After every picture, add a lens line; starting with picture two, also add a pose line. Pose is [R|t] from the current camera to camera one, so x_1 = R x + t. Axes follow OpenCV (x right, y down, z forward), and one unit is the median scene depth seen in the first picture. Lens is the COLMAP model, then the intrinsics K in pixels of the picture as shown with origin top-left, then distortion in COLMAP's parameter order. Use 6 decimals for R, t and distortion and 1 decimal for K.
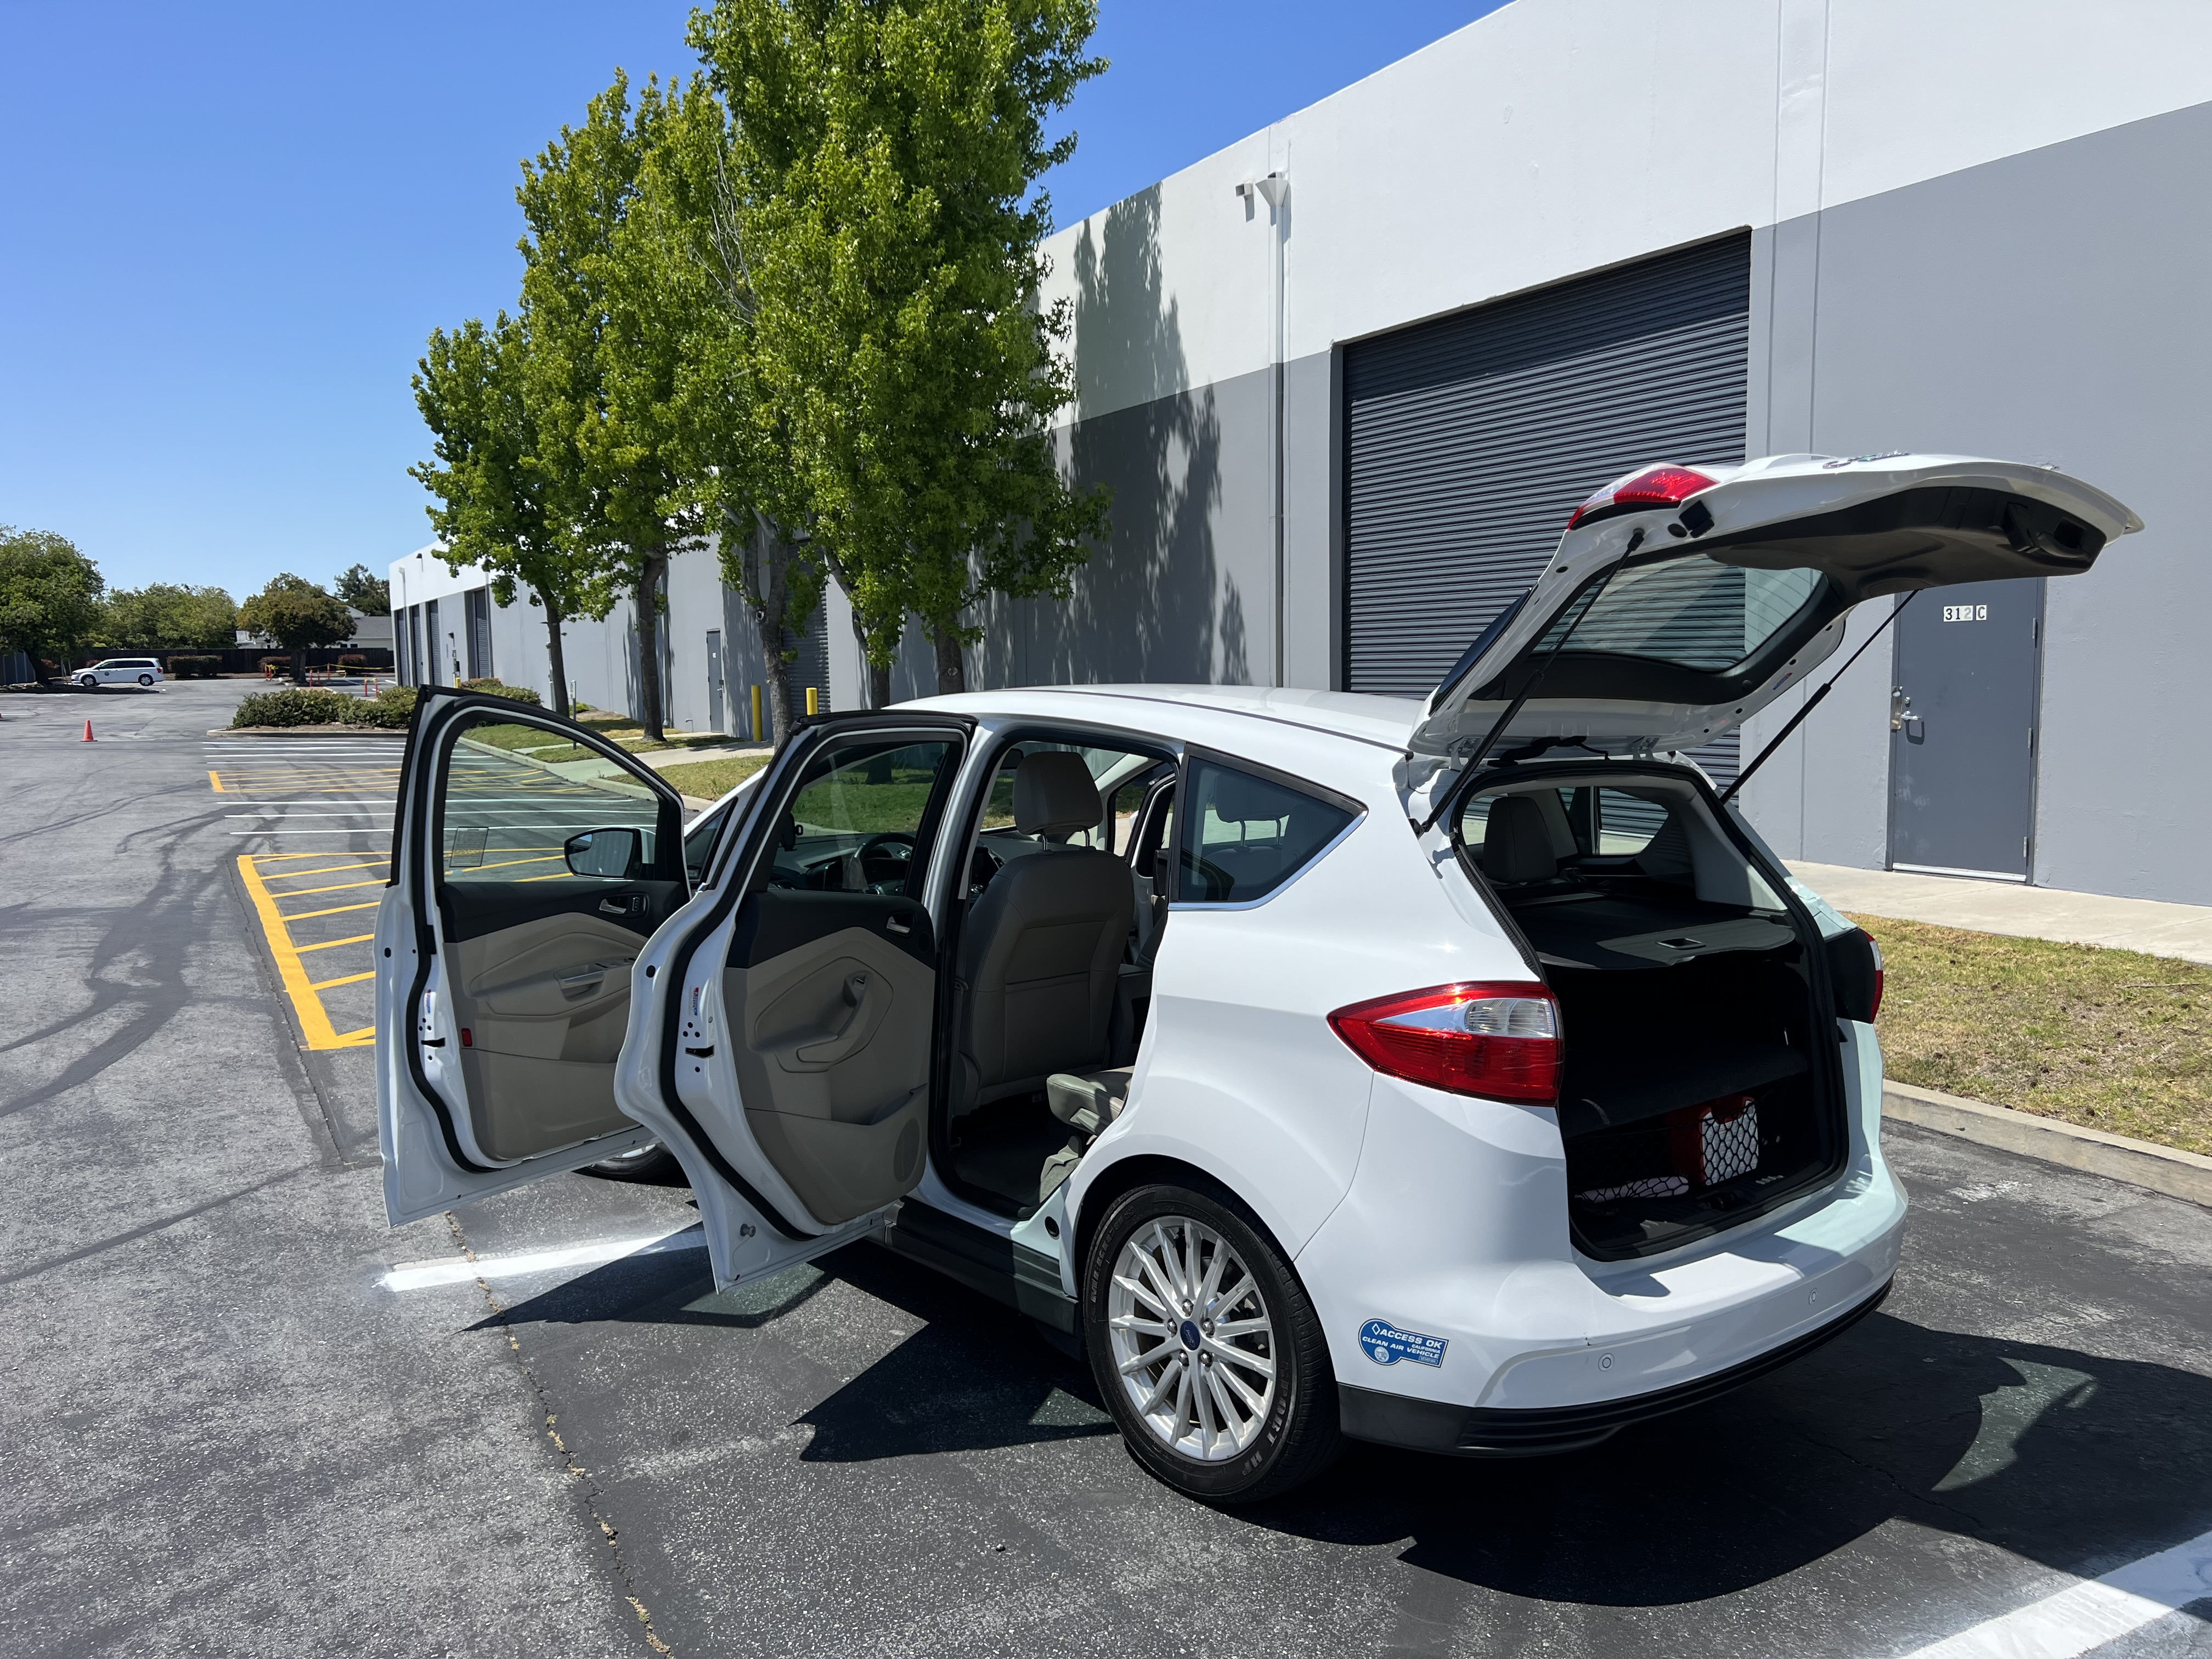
lens RADIAL K [[1671.9, 0, 1108.9], [0, 1671.9, 826.6], [0, 0, 1]] dist [0.027288, -0.017858]
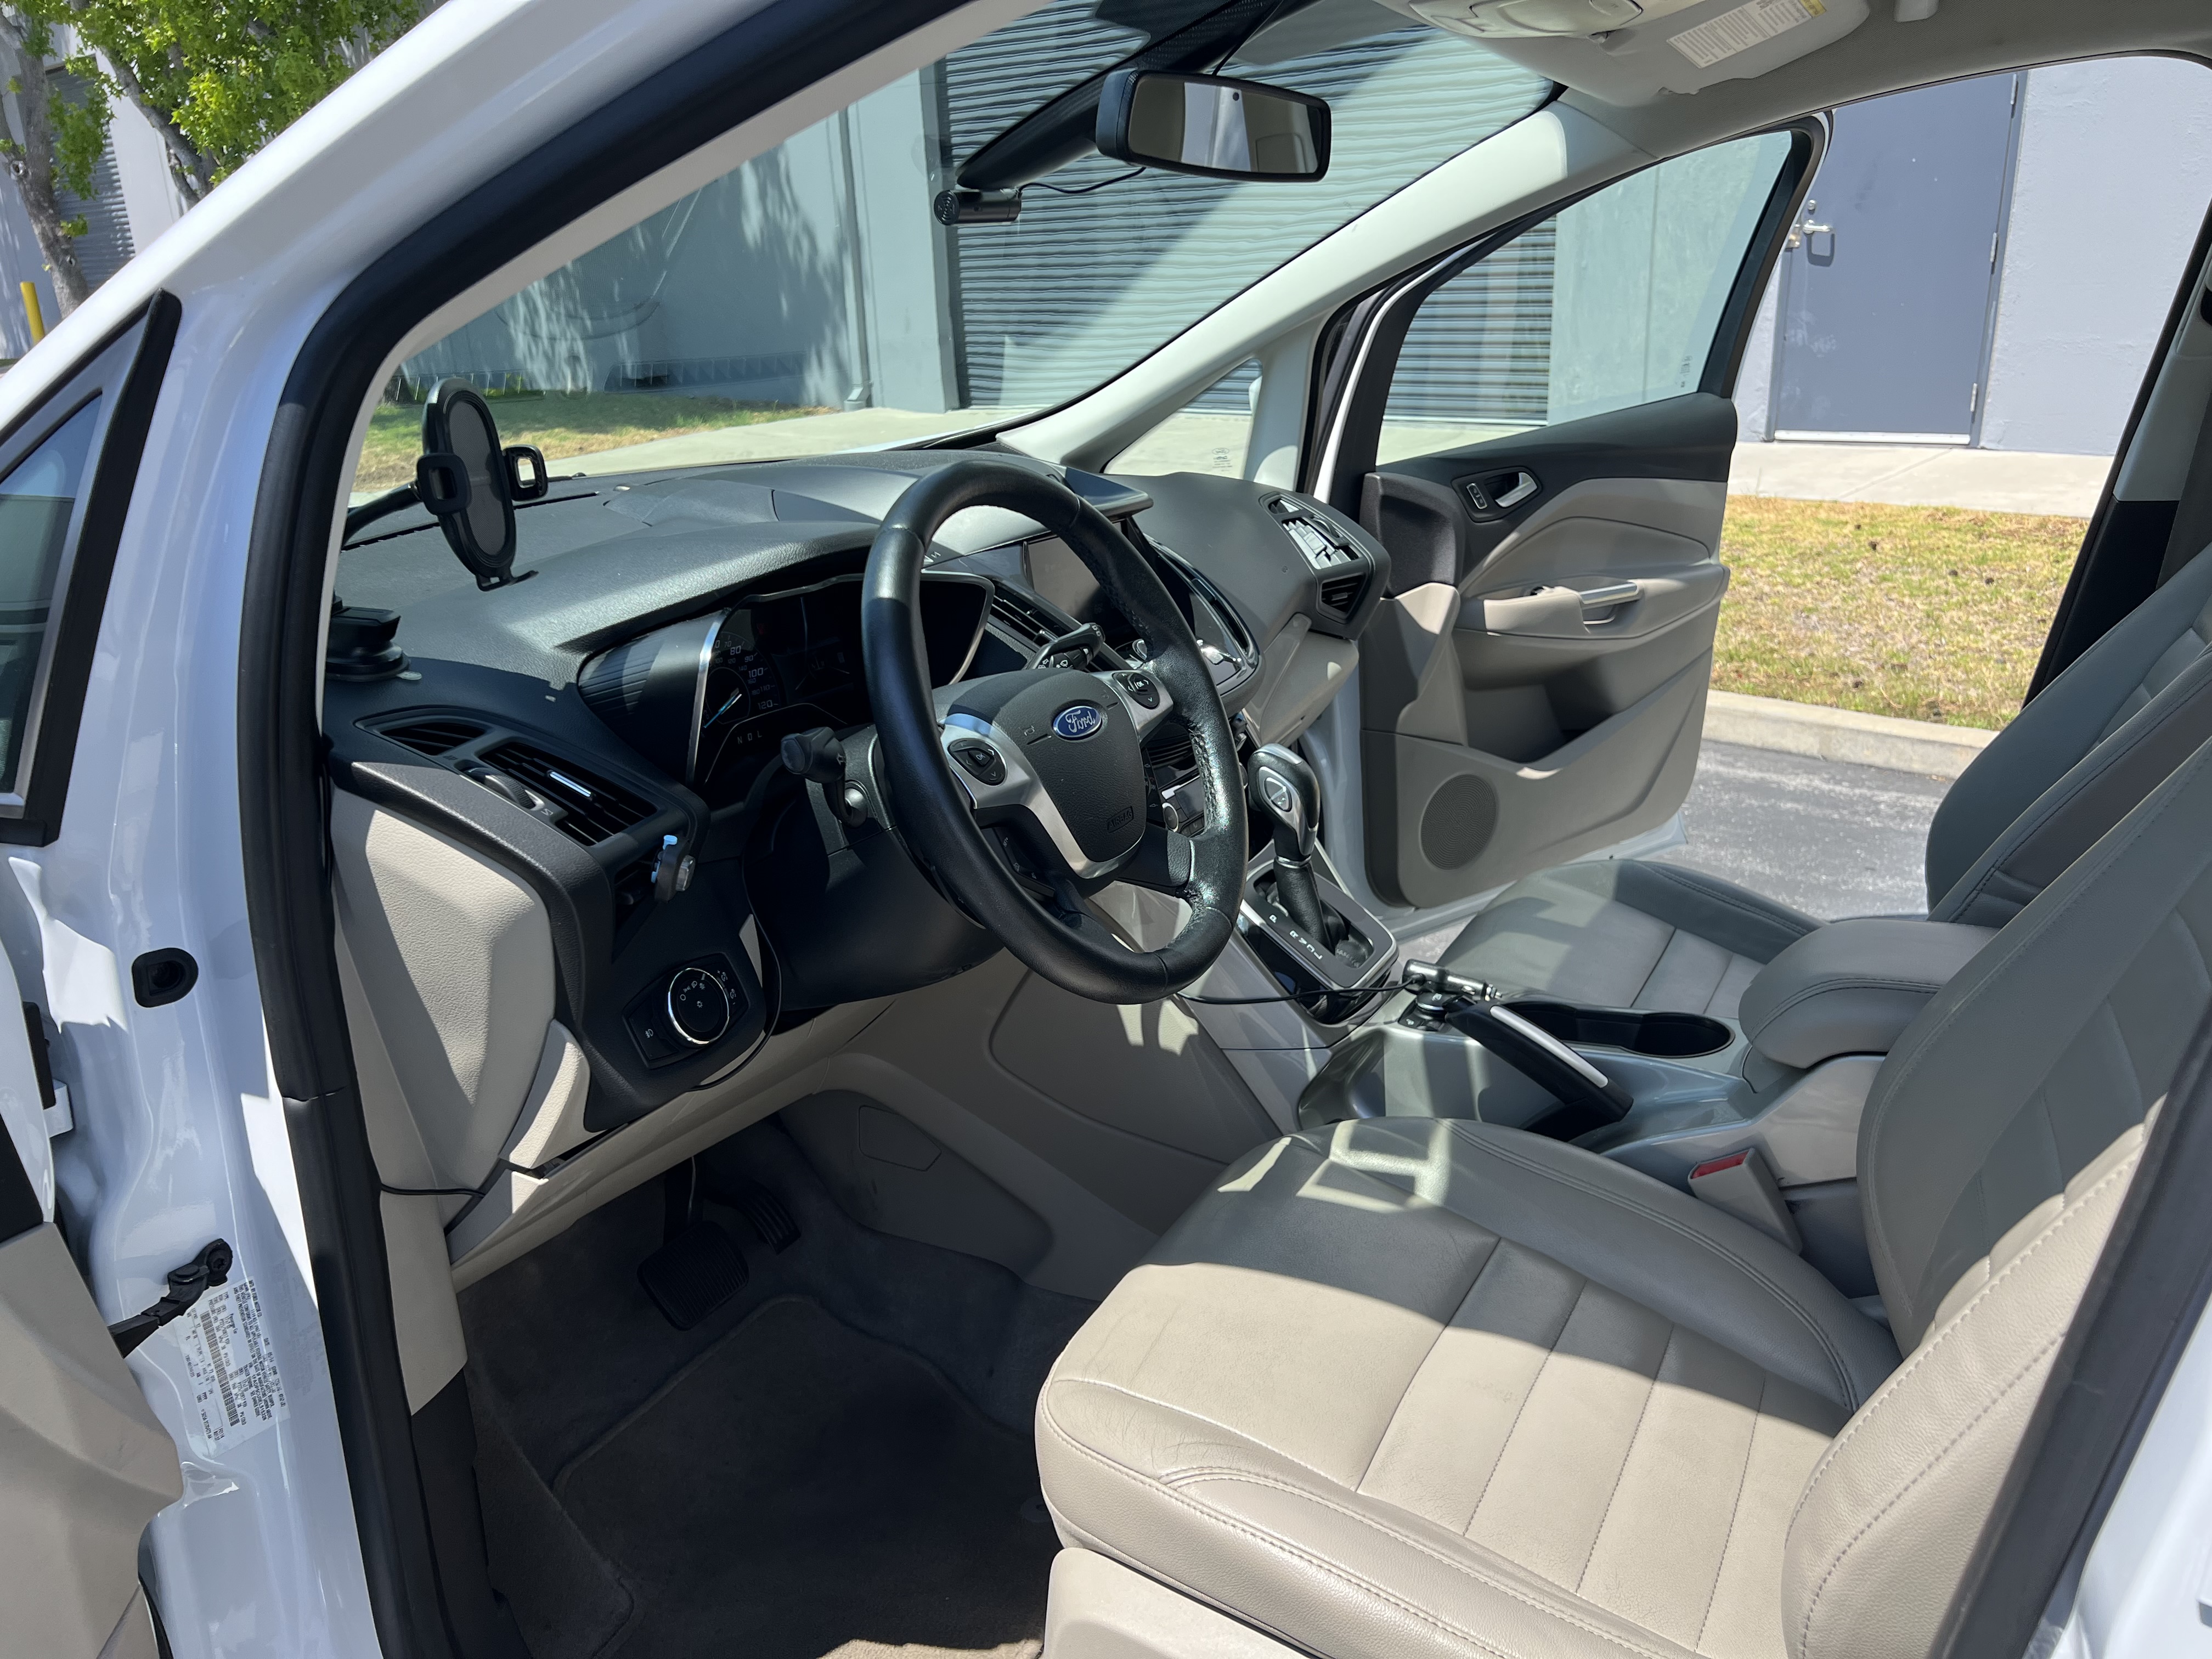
lens RADIAL K [[1671.9, 0, 1106.6], [0, 1671.9, 829.3], [0, 0, 1]] dist [0.027288, -0.017858]
pose [[0.941253, -0.129728, 0.311790, -0.170183], [0.055258, 0.969992, 0.236773, -0.001150], [-0.333150, -0.205635, 0.920177, 0.707246]]
